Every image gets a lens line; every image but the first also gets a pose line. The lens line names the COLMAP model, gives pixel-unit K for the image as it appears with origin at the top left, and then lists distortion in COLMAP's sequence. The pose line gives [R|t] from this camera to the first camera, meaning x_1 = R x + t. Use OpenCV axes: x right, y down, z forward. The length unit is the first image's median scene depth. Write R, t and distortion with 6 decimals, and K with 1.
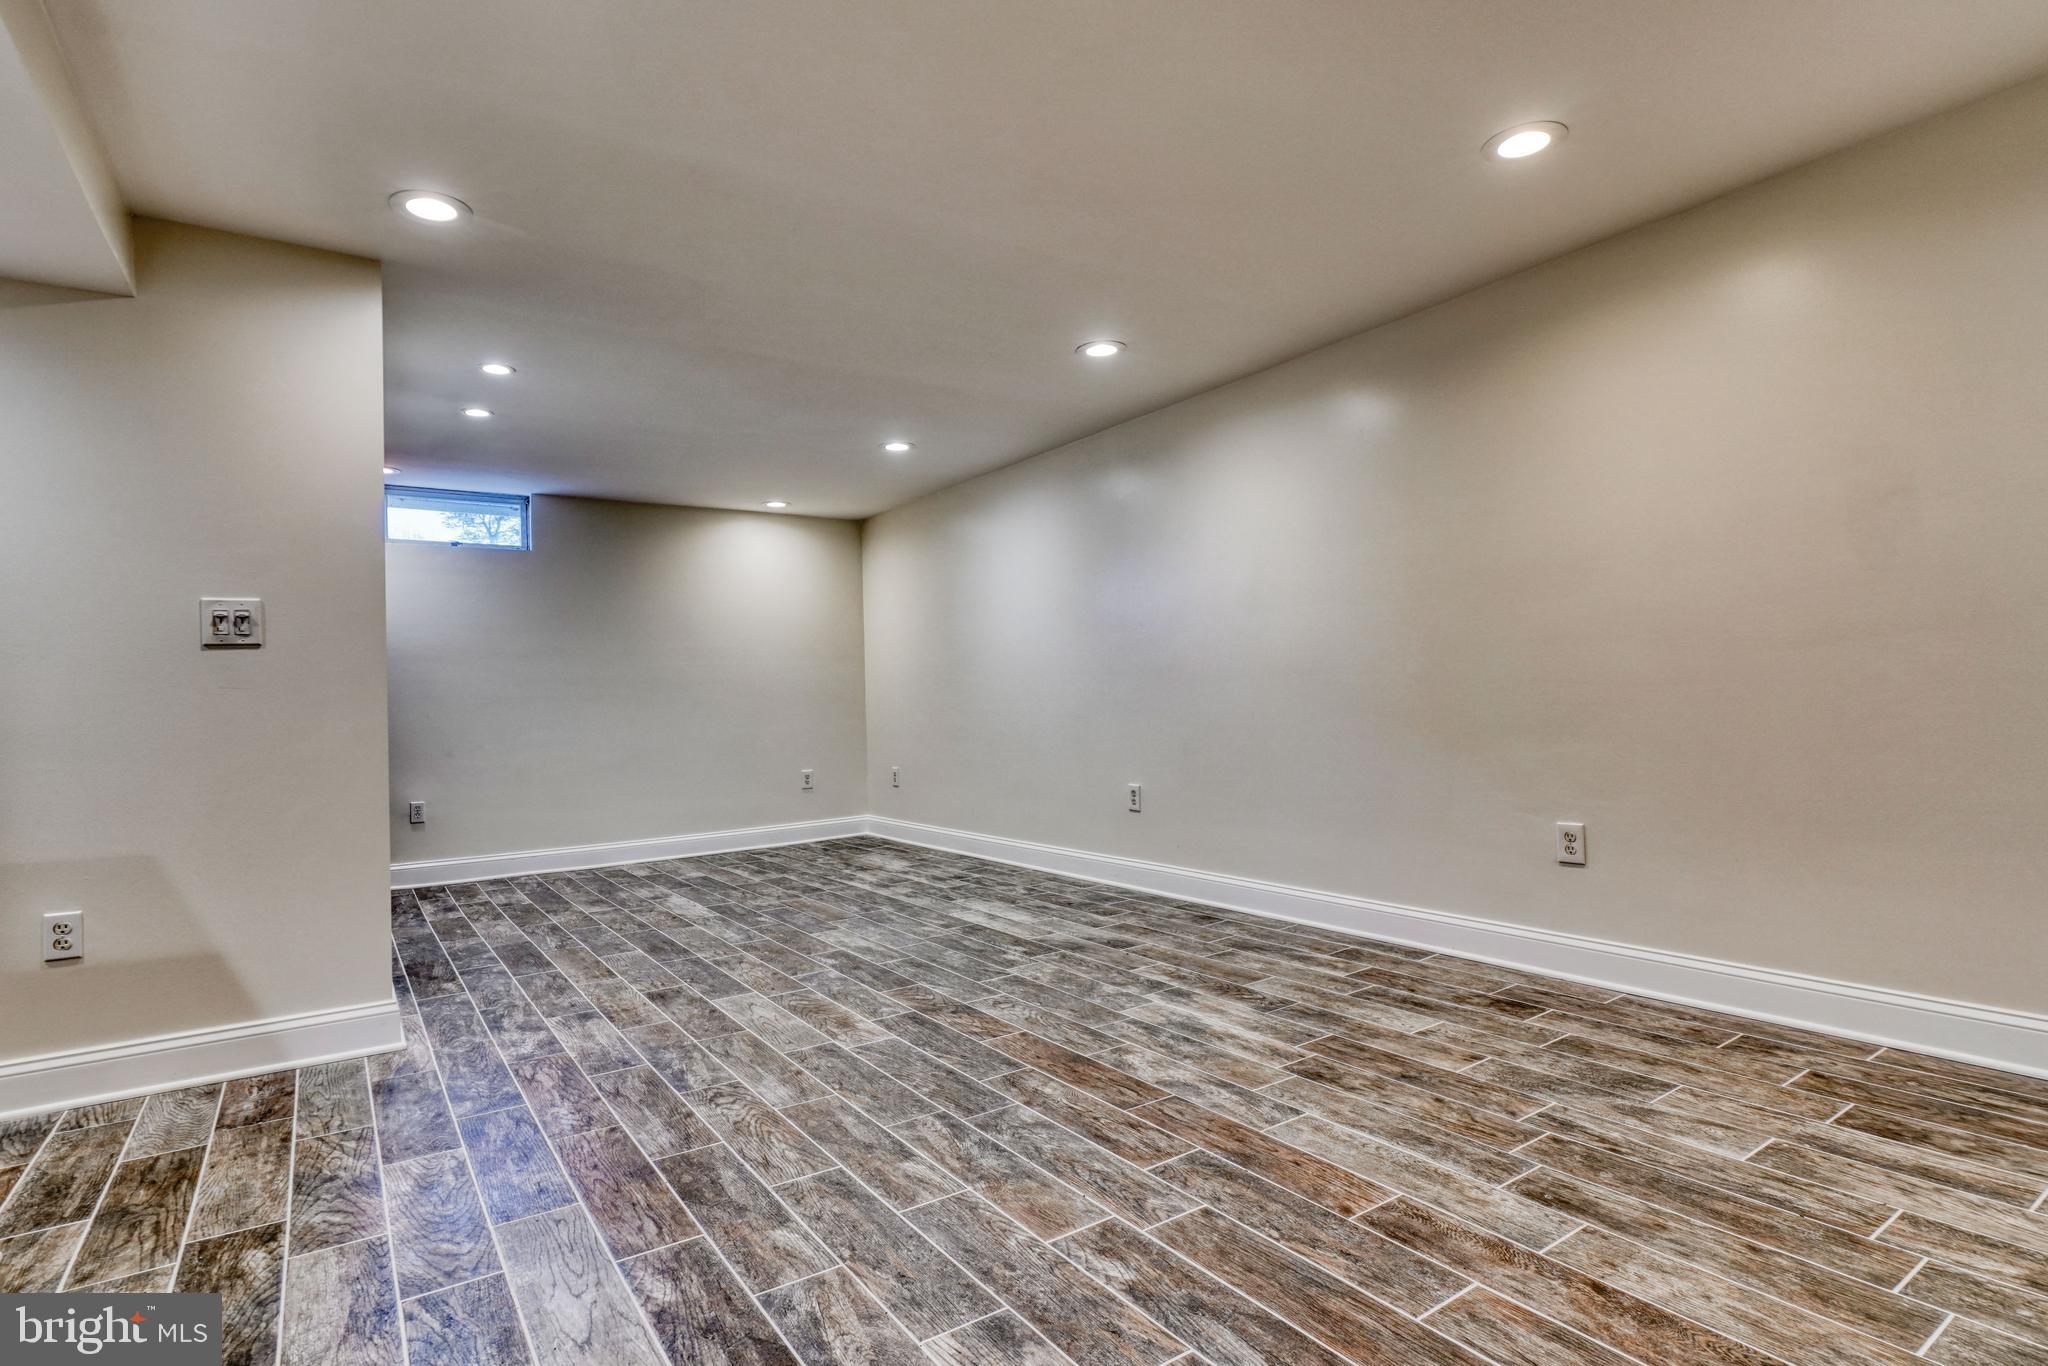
lens RADIAL K [[1025.1, 0, 995.6], [0, 1025.1, 685.9], [0, 0, 1]] dist [-0.018330, 0.007477]
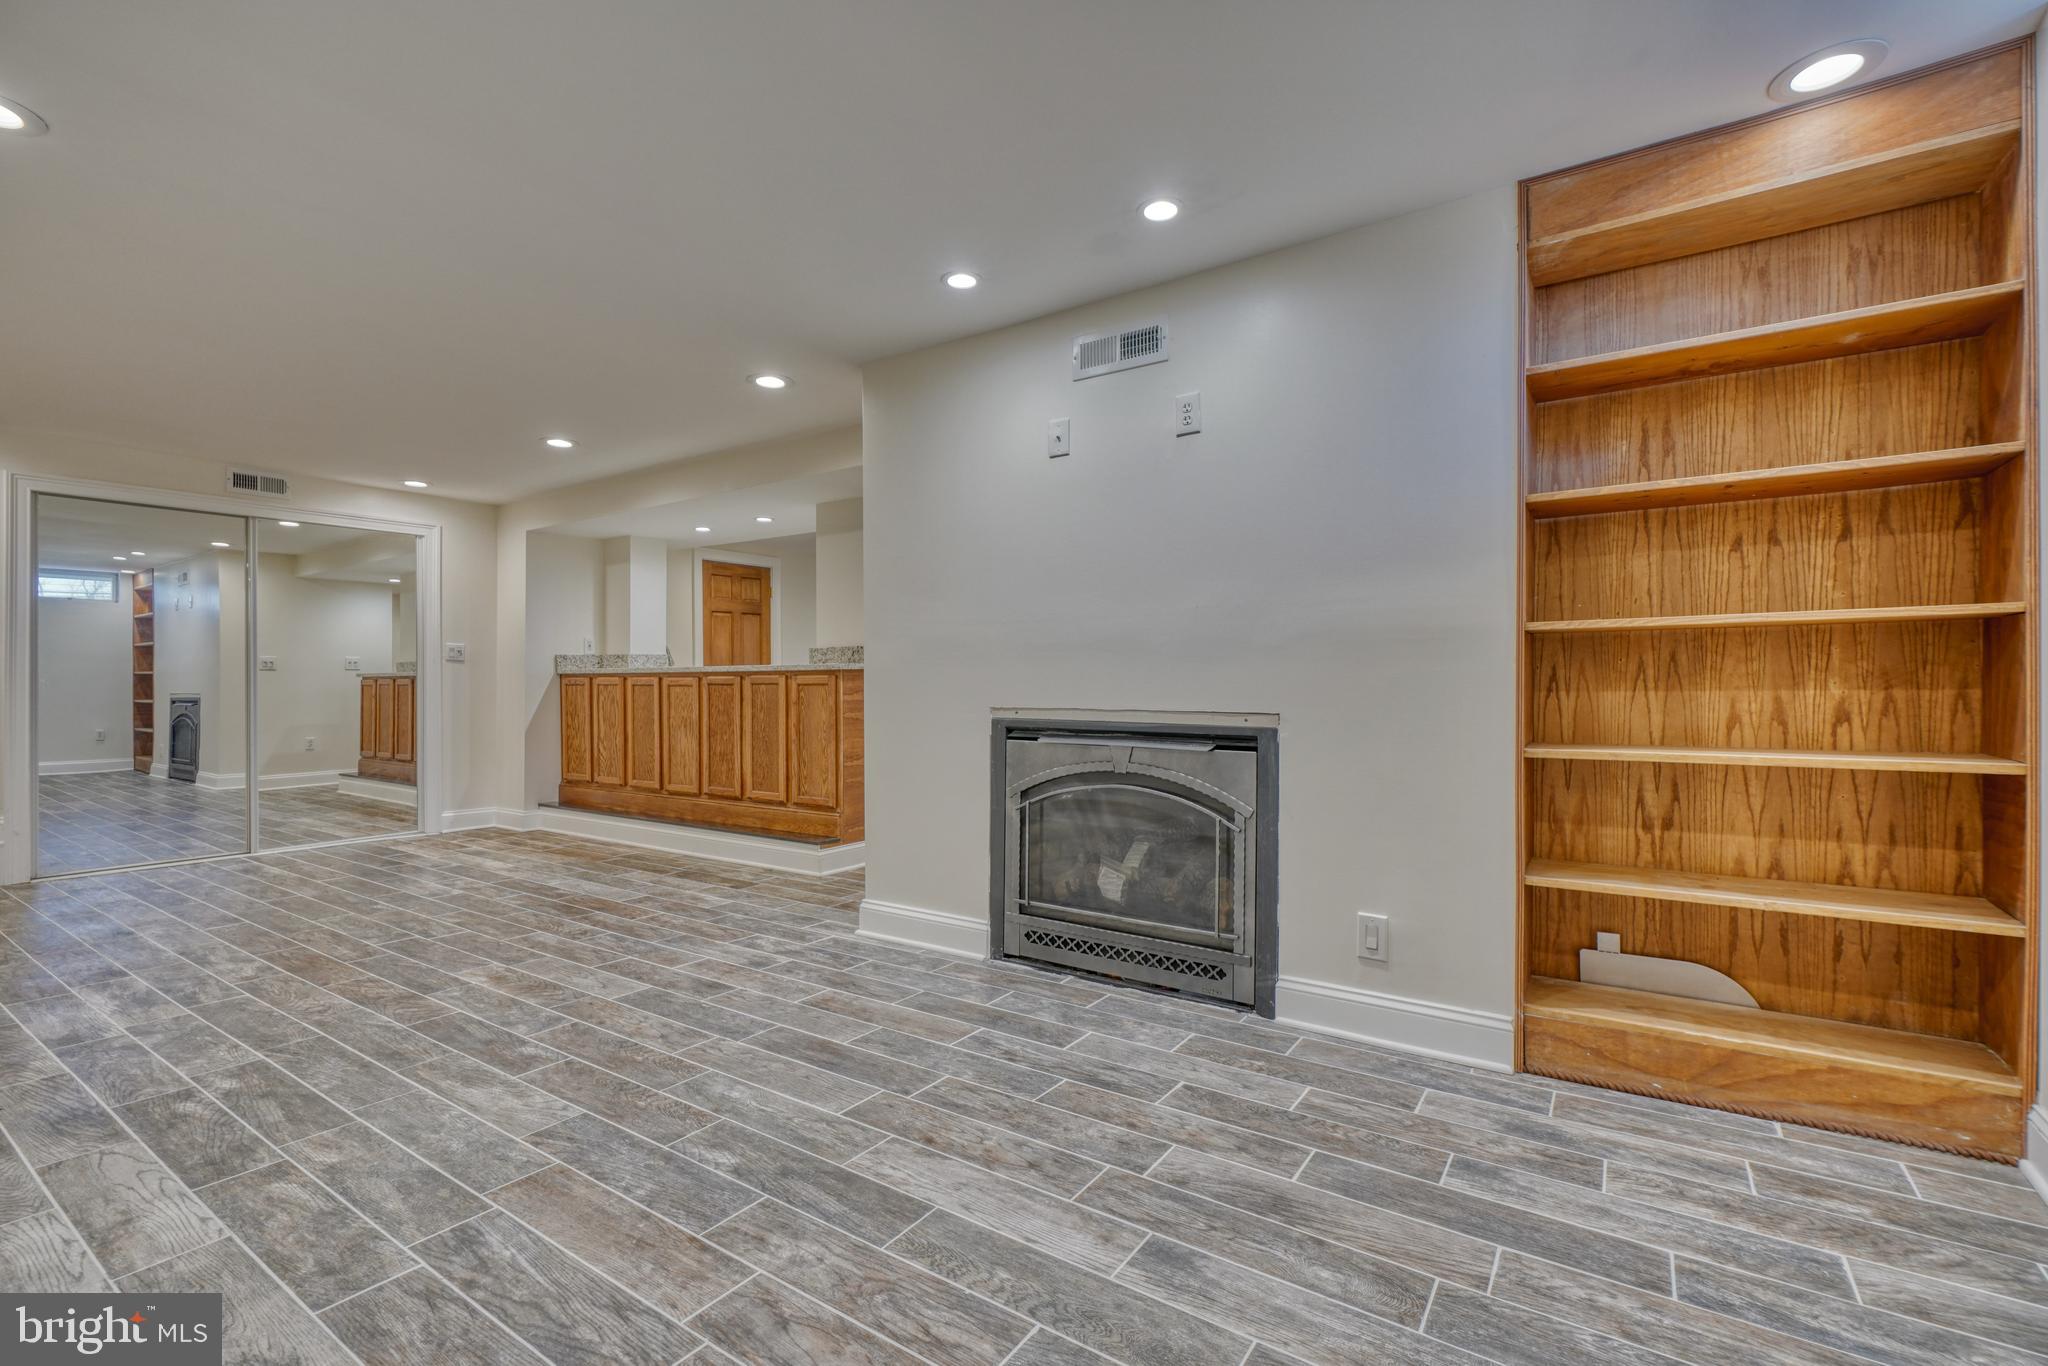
lens RADIAL K [[905.8, 0, 1009.1], [0, 905.8, 683.2], [0, 0, 1]] dist [-0.018004, 0.007281]
pose [[-0.923077, 0.026421, -0.383708, -0.336373], [0.033218, 0.999387, -0.011098, 0.035926], [0.383179, -0.022991, -0.923388, 2.447304]]
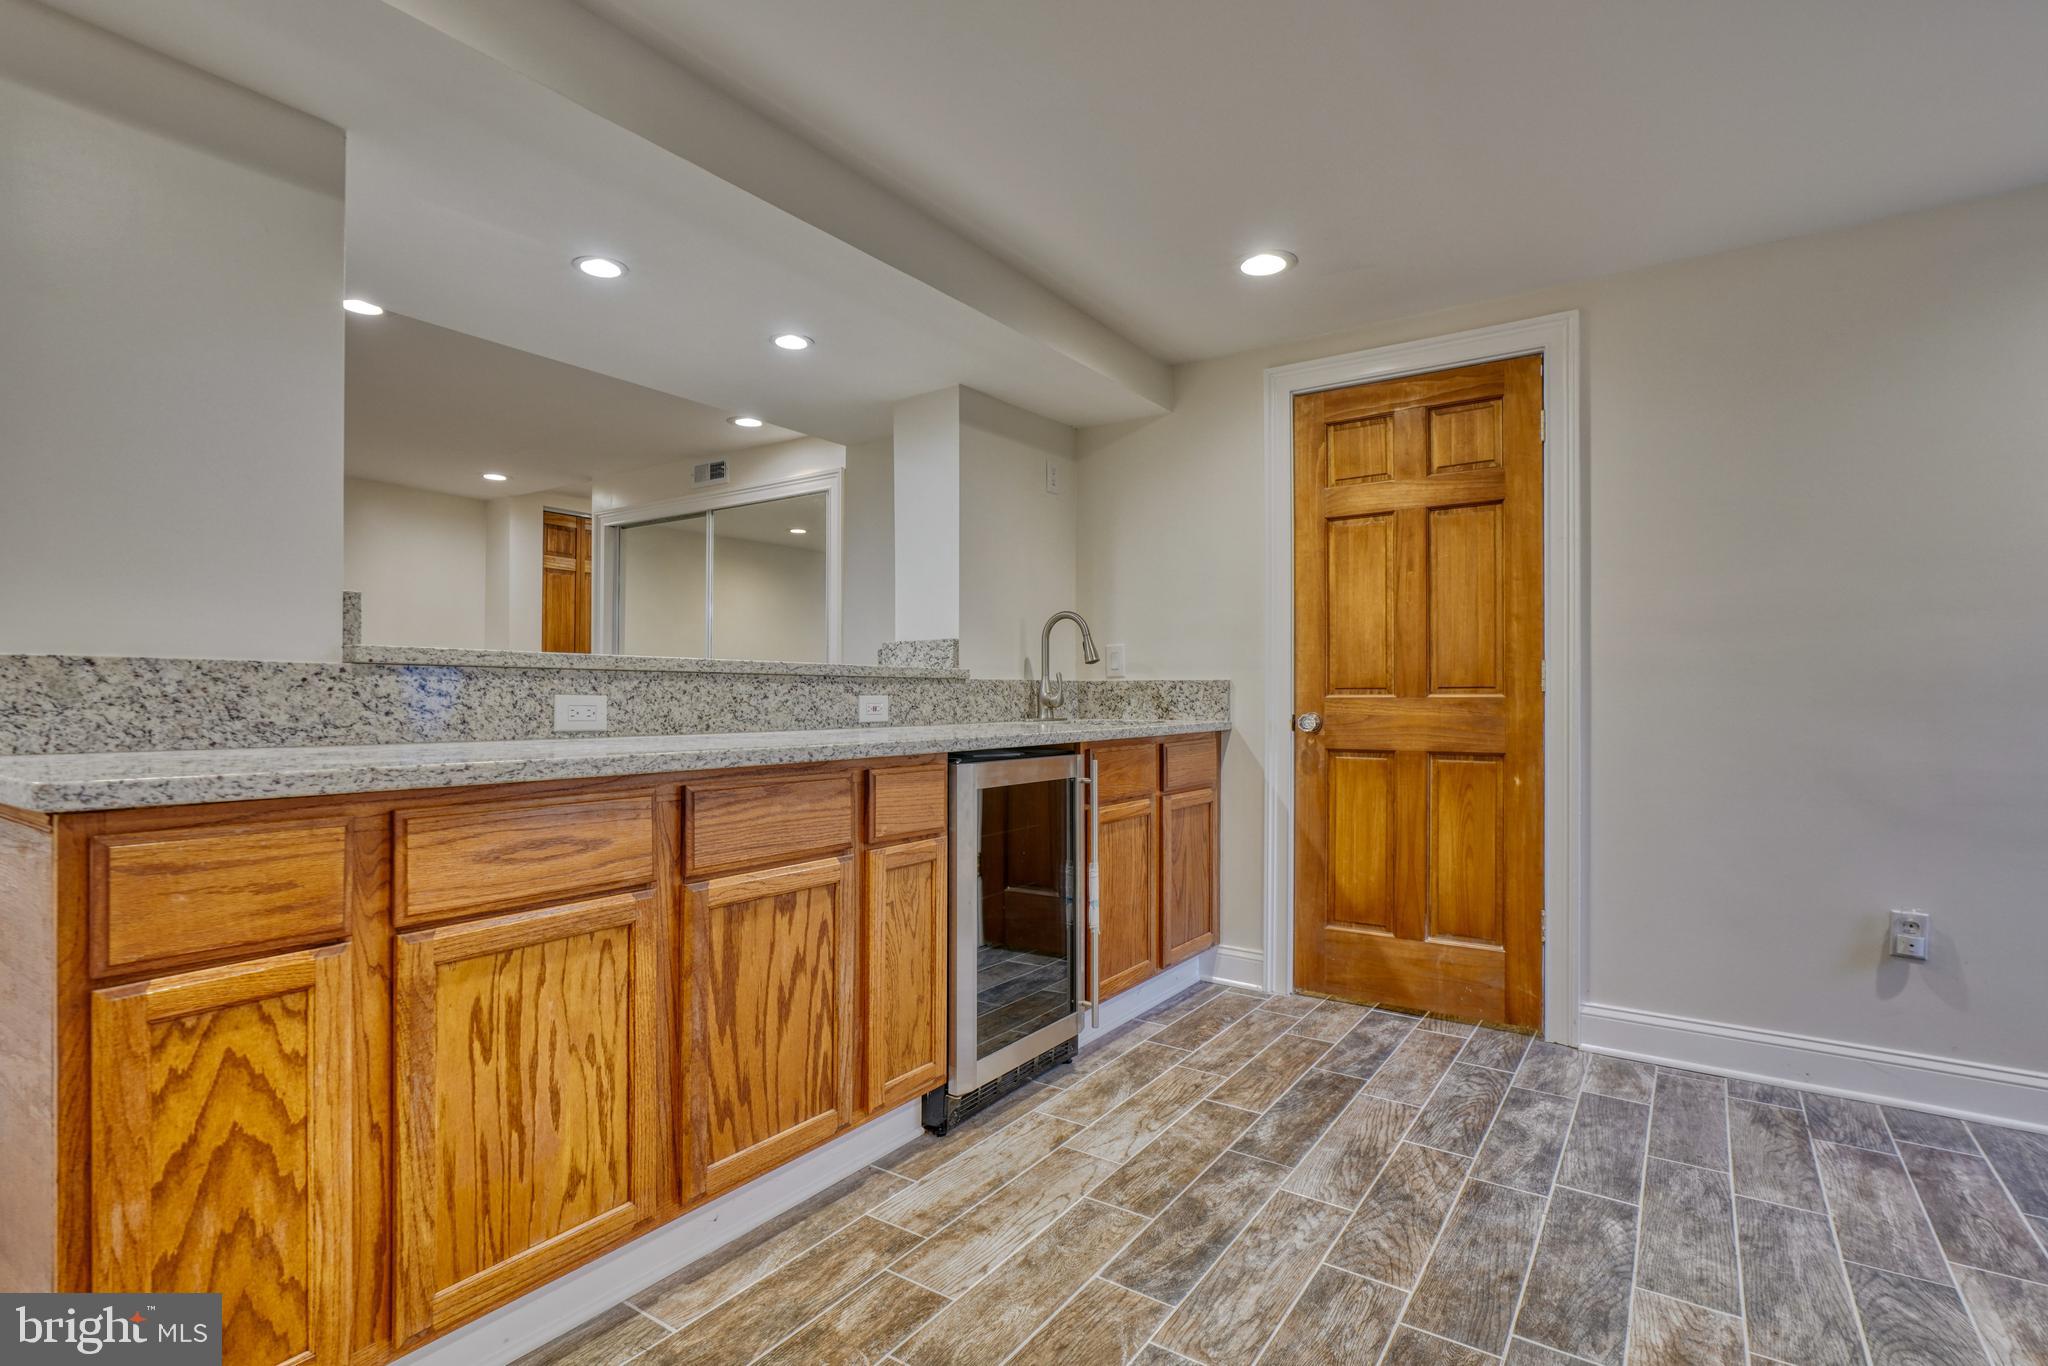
lens RADIAL K [[1001.7, 0, 999.4], [0, 1001.7, 694.2], [0, 0, 1]] dist [-0.015616, 0.005343]
pose [[-0.367682, 0.026450, 0.929575, -1.624606], [-0.017565, 0.999220, -0.035379, 0.011558], [-0.929786, -0.029336, -0.366931, 0.143518]]
